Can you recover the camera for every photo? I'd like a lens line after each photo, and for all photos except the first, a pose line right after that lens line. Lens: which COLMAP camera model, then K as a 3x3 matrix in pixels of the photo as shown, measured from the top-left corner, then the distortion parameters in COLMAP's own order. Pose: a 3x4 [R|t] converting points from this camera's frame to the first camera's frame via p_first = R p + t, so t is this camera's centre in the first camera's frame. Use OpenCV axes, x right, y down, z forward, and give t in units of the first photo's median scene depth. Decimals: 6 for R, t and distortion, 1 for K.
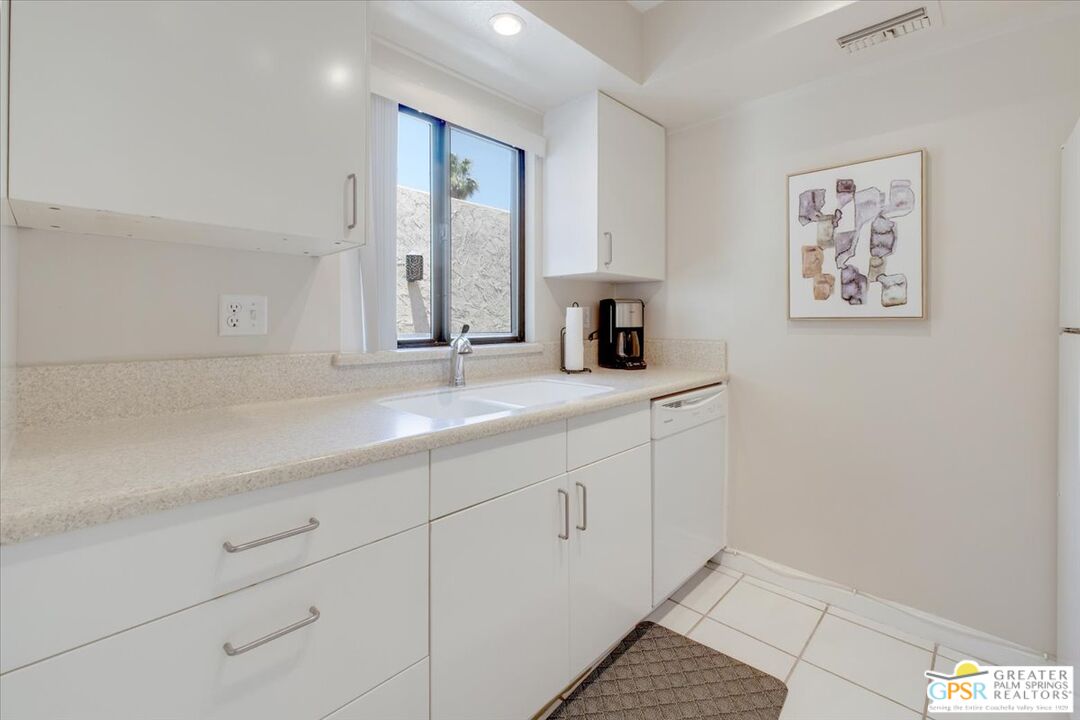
lens RADIAL K [[469.6, 0, 541.2], [0, 469.6, 319.0], [0, 0, 1]] dist [-0.001513, -0.000211]
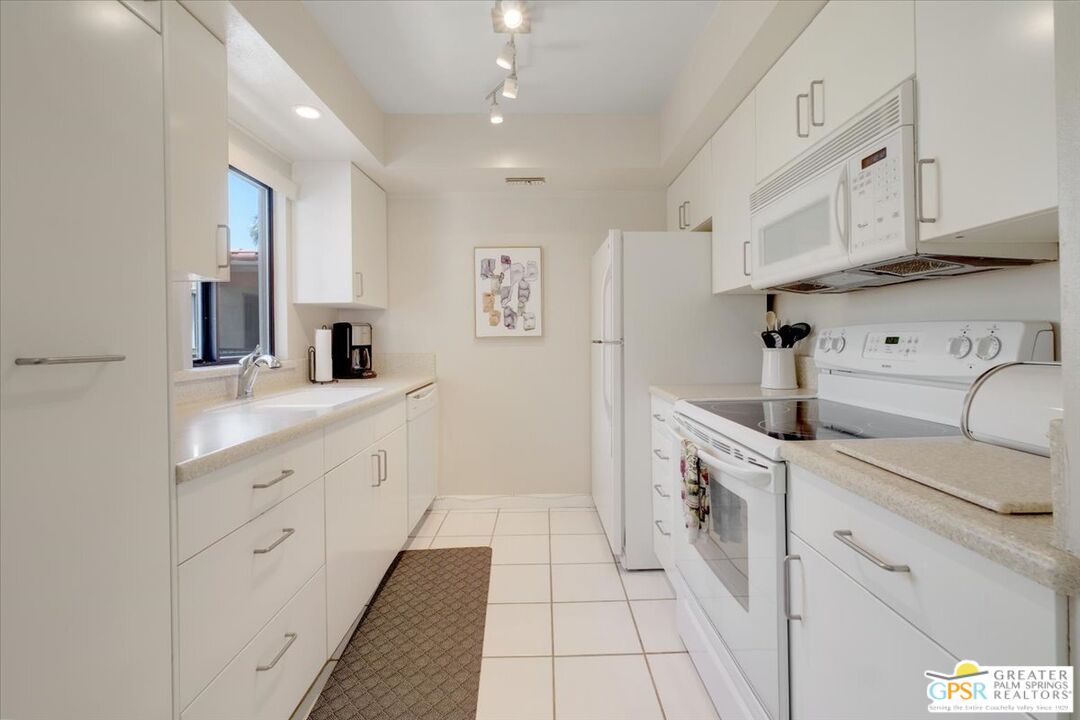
lens RADIAL K [[462.4, 0, 547.4], [0, 462.4, 335.5], [0, 0, 1]] dist [-0.001029, -0.000149]
pose [[0.716123, -0.004774, 0.697957, -0.414792], [0.009912, 0.999945, -0.003331, 0.000163], [-0.697903, 0.009303, 0.716132, -0.305116]]
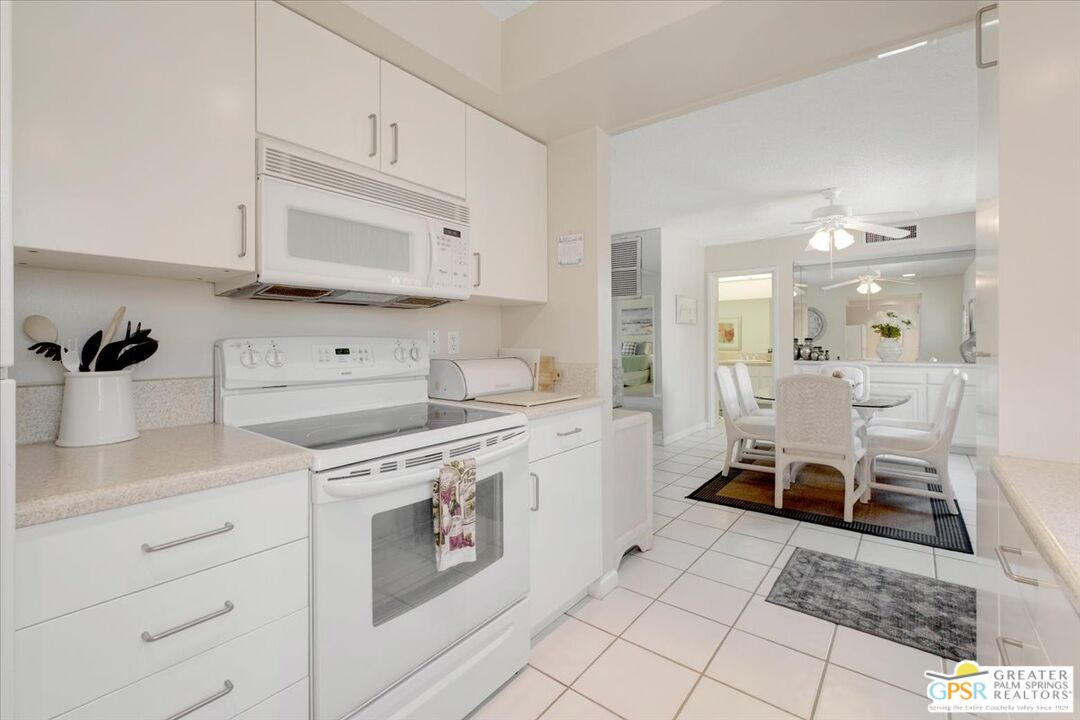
lens RADIAL K [[462.4, 0, 547.4], [0, 462.4, 335.5], [0, 0, 1]] dist [-0.001029, -0.000149]
pose [[-0.996172, 0.003154, -0.087352, 0.205649], [0.004727, 0.999830, -0.017805, -0.001969], [0.087282, -0.018150, -0.996018, 0.783100]]
